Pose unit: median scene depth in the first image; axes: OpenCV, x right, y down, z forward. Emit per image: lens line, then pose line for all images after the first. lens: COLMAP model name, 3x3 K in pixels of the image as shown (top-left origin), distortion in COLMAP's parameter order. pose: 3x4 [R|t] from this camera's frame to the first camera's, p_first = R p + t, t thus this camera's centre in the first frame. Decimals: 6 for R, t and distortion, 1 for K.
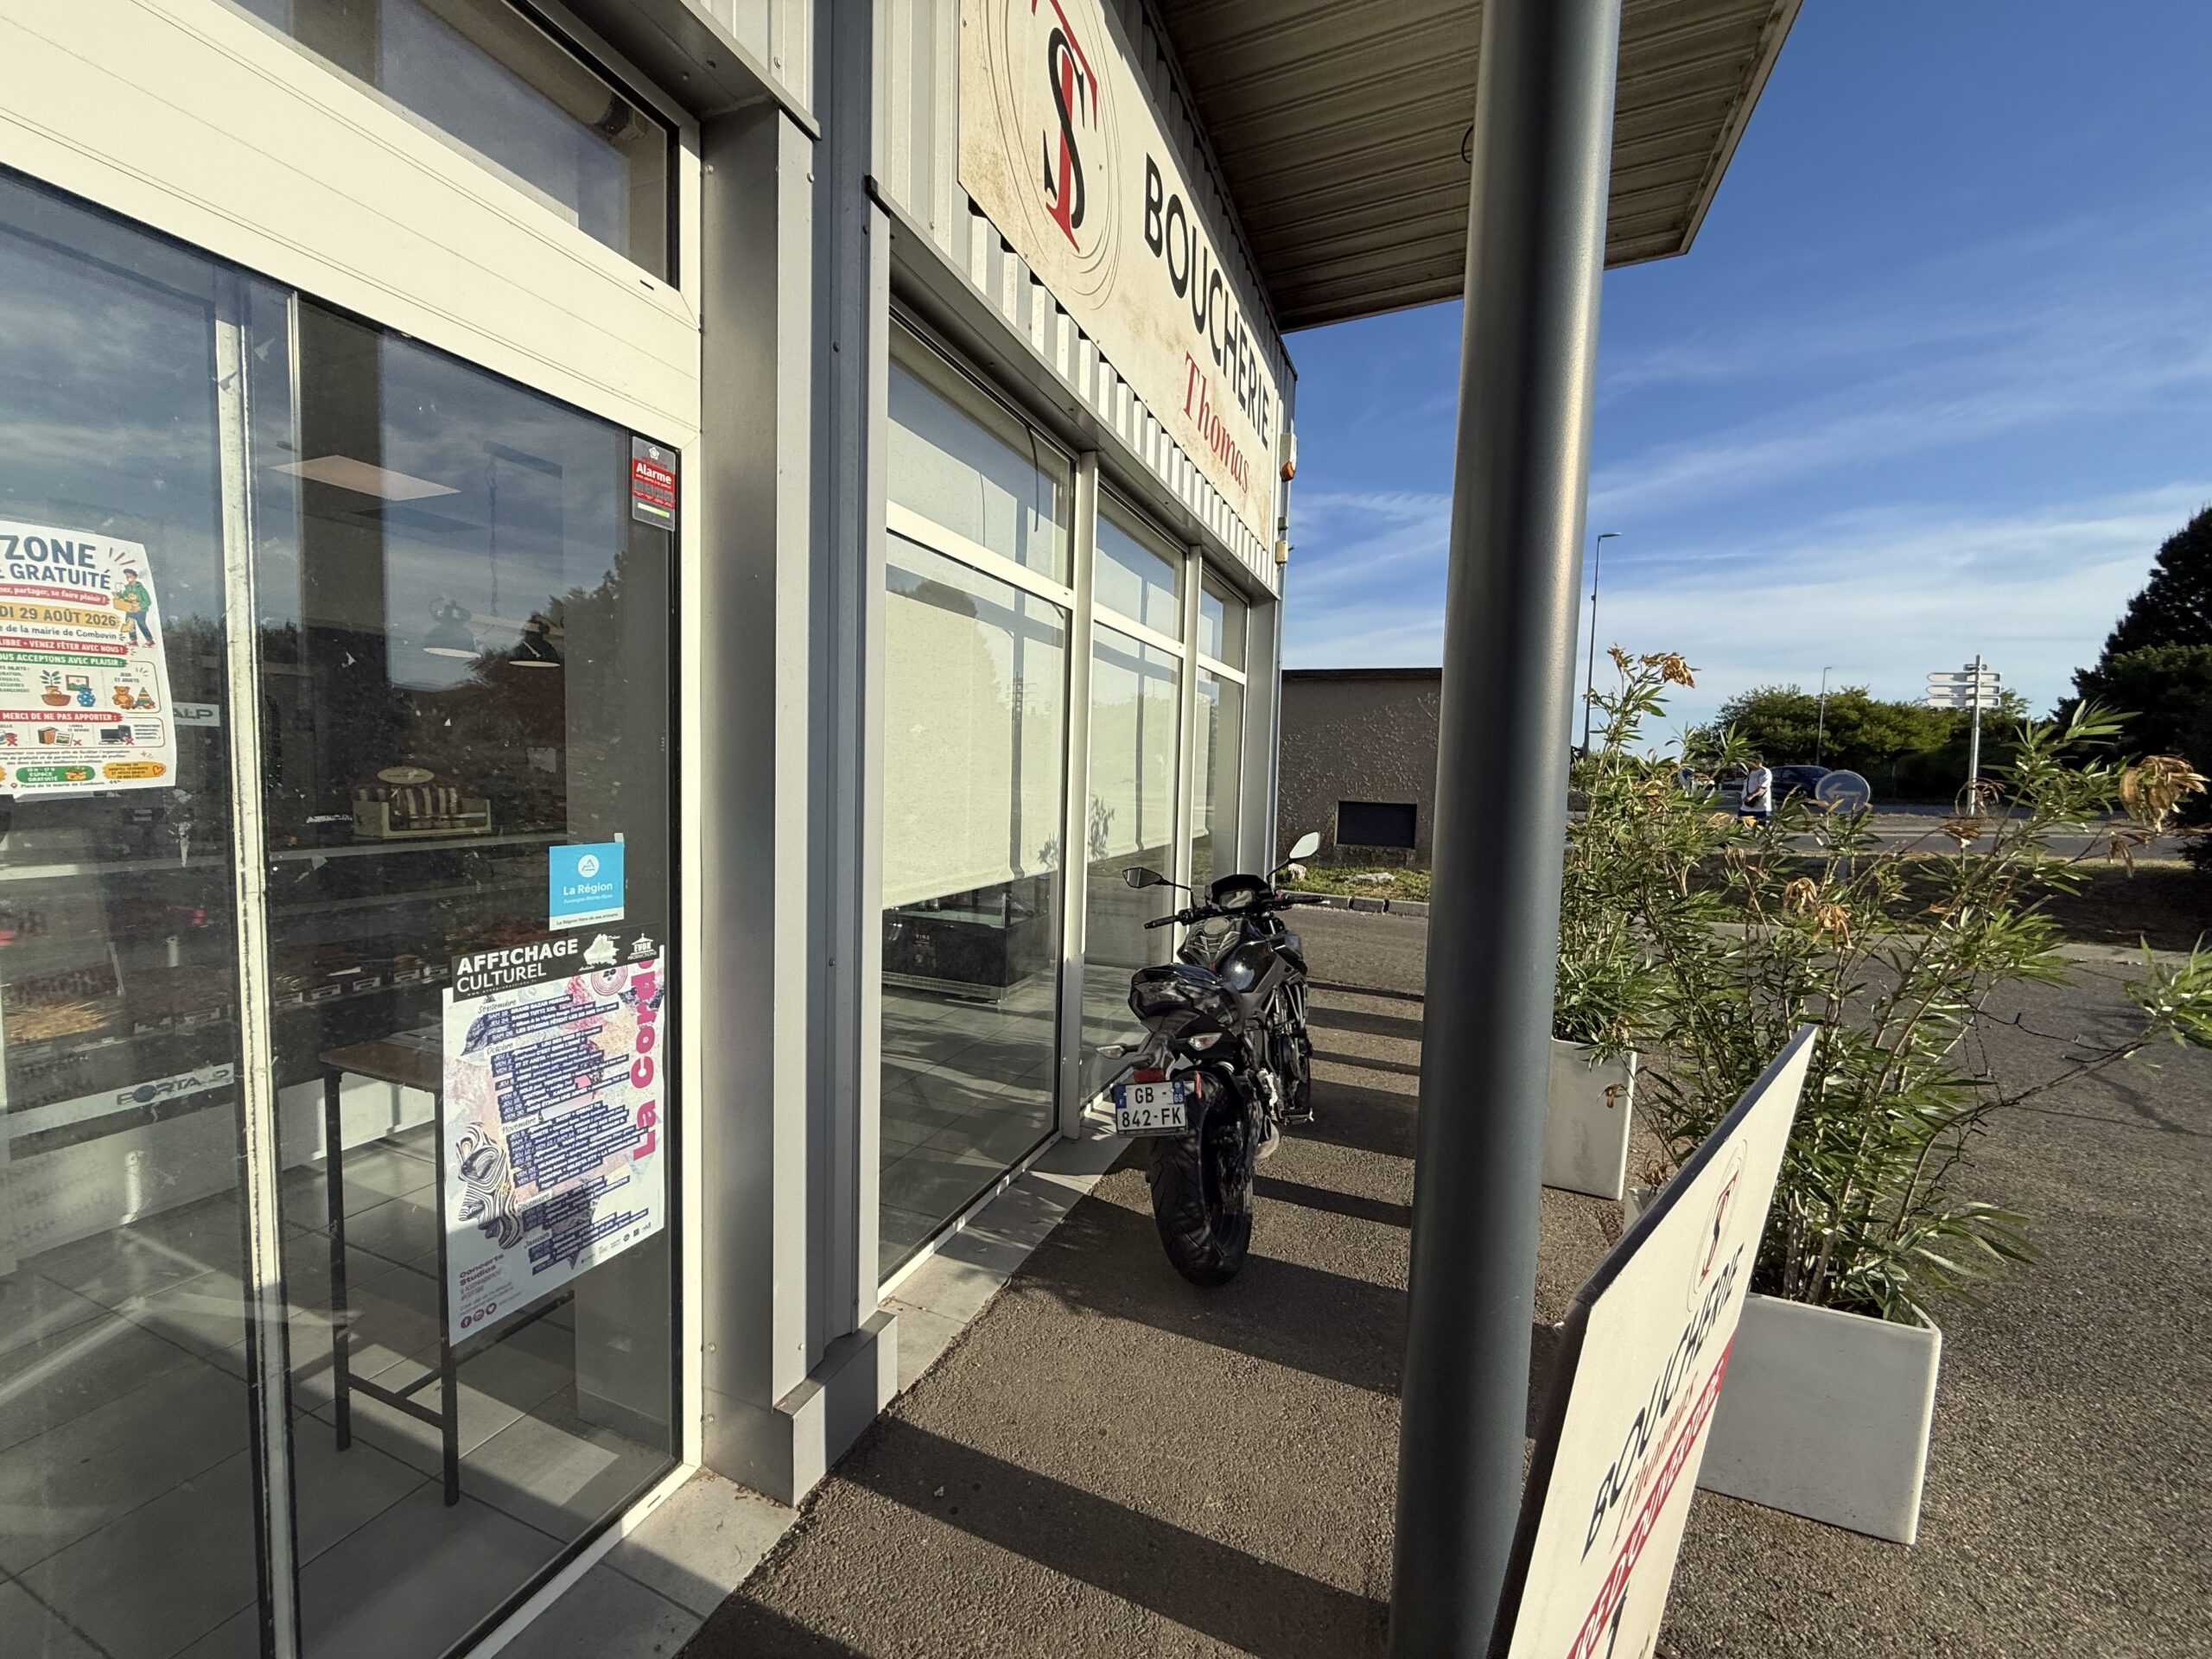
lens RADIAL K [[876.6, 0, 1113.7], [0, 876.6, 832.1], [0, 0, 1]] dist [-0.003100, -0.000275]
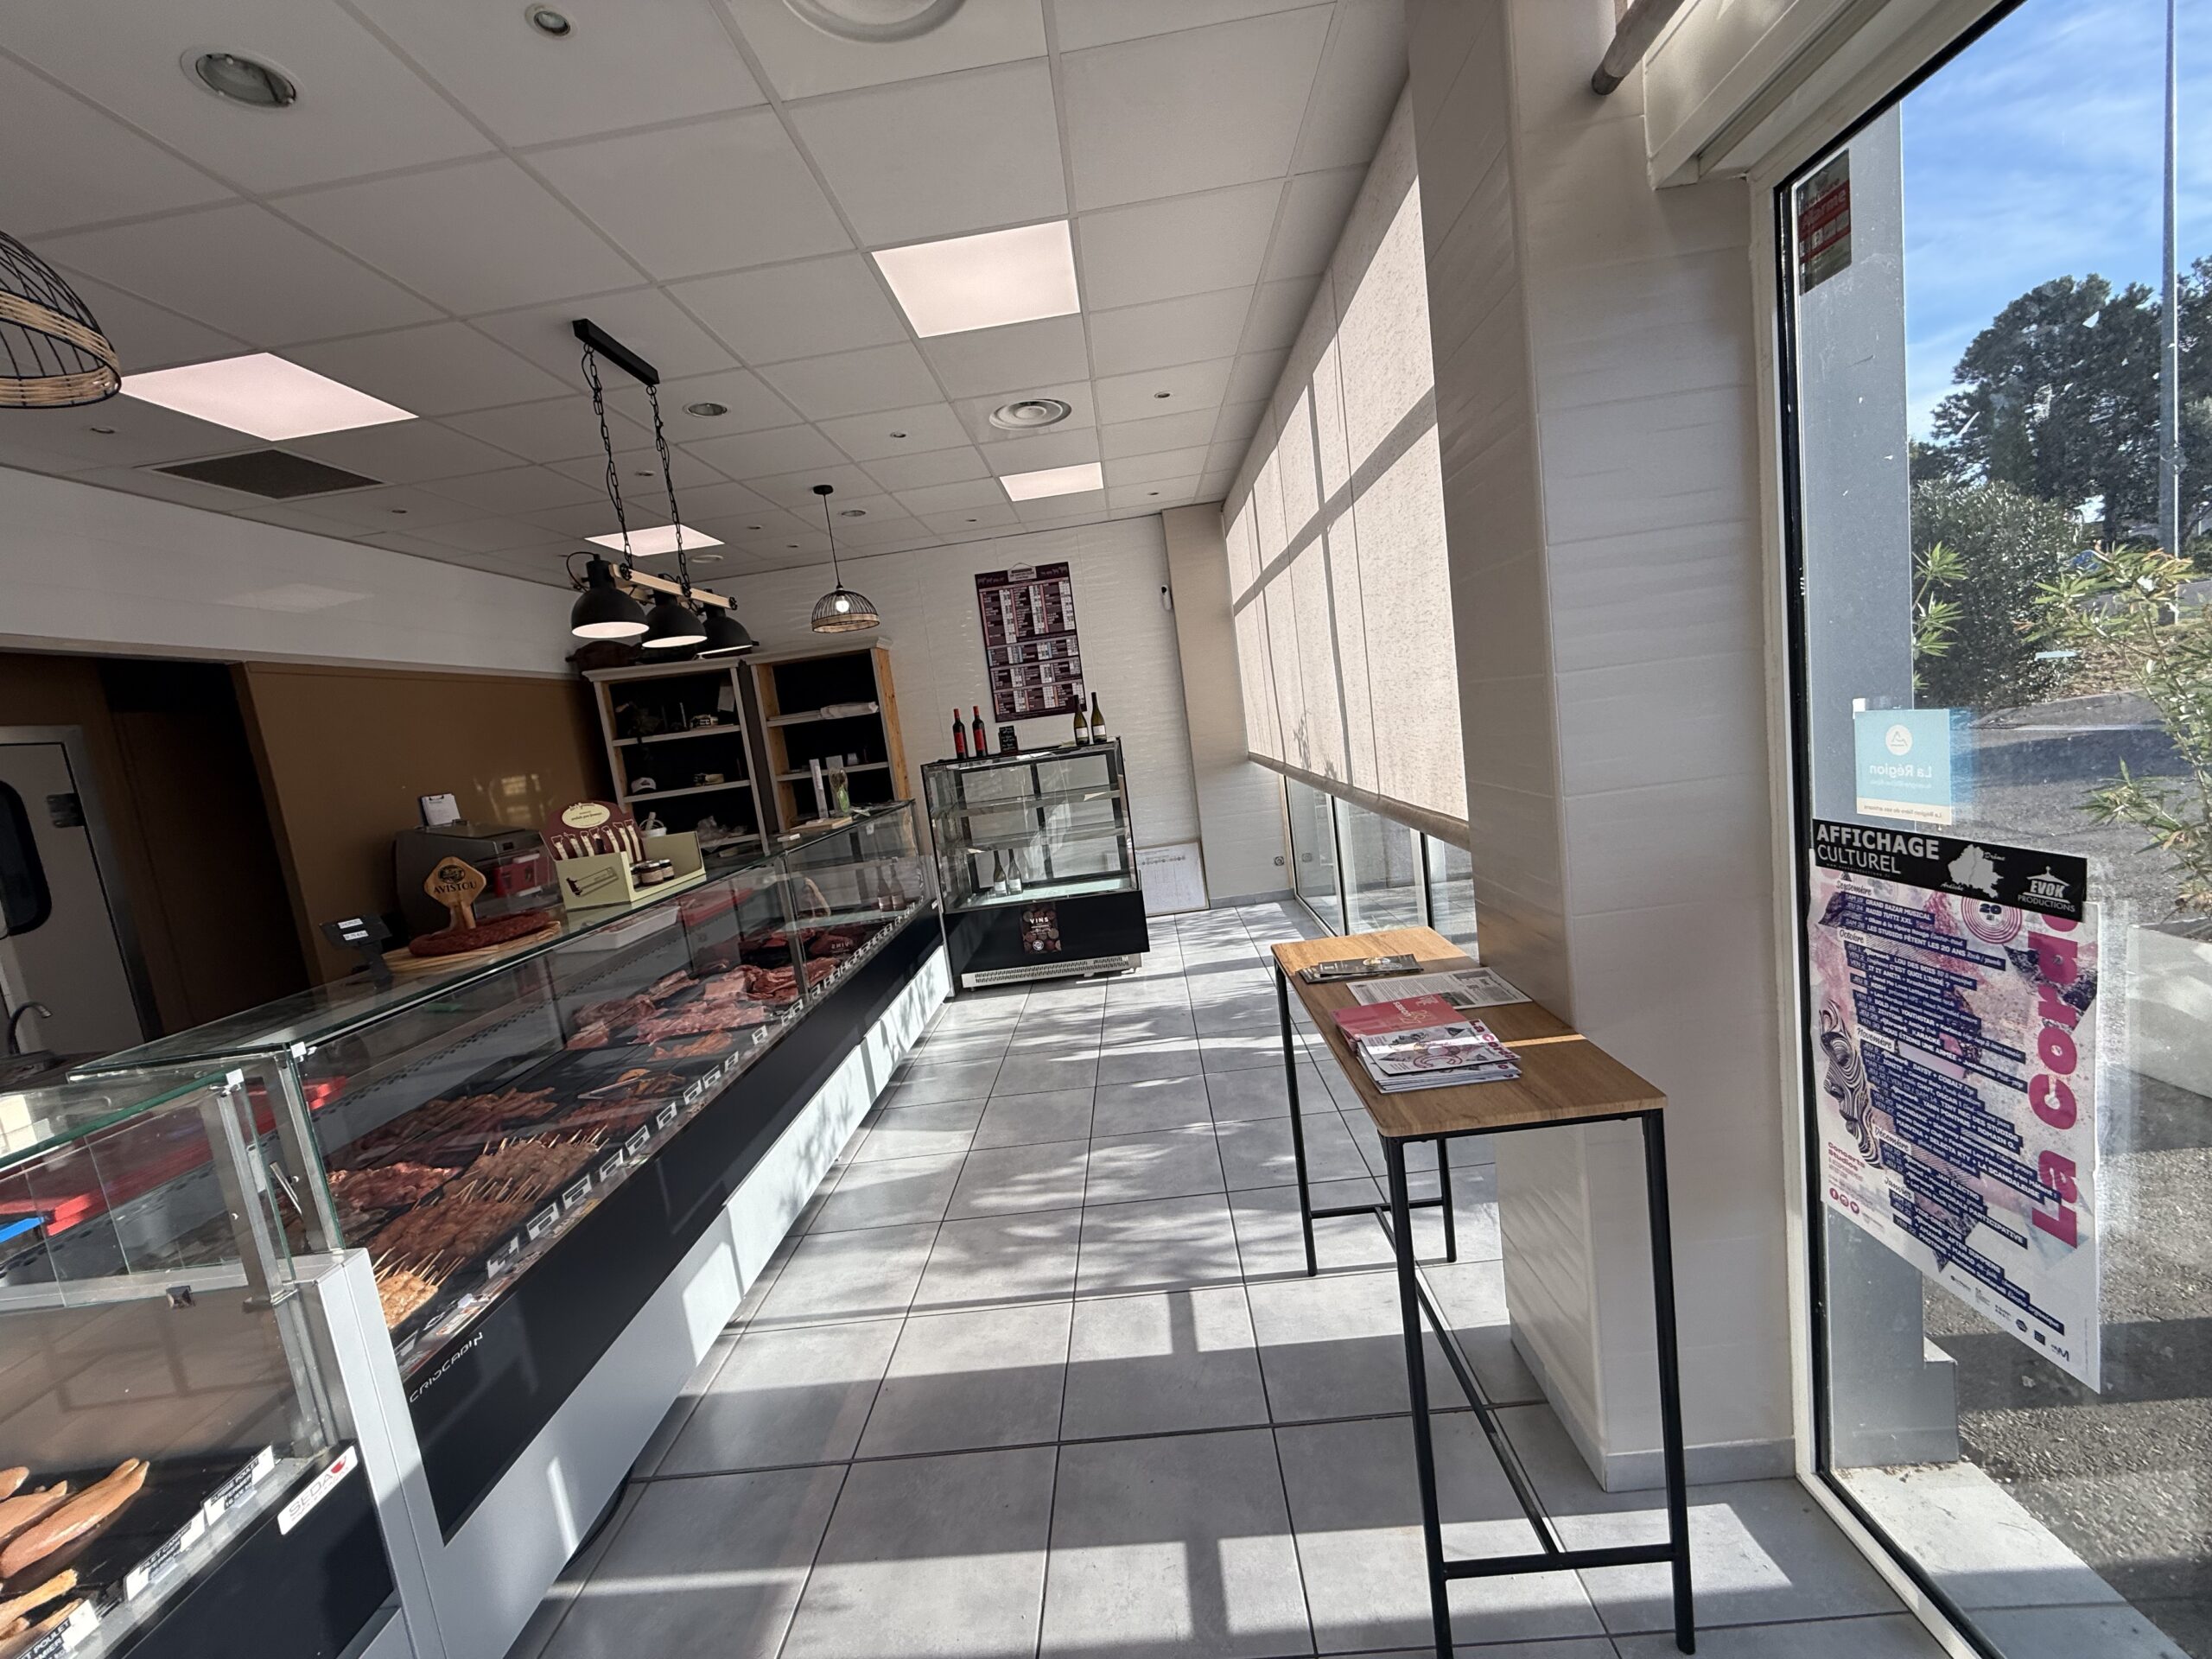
lens RADIAL K [[876.6, 0, 1097.7], [0, 876.6, 831.4], [0, 0, 1]] dist [-0.003100, -0.000275]
pose [[-0.946154, 0.122197, -0.299769, 0.238271], [0.074769, 0.983470, 0.164911, -0.052728], [0.314965, 0.133617, -0.939651, 1.374652]]
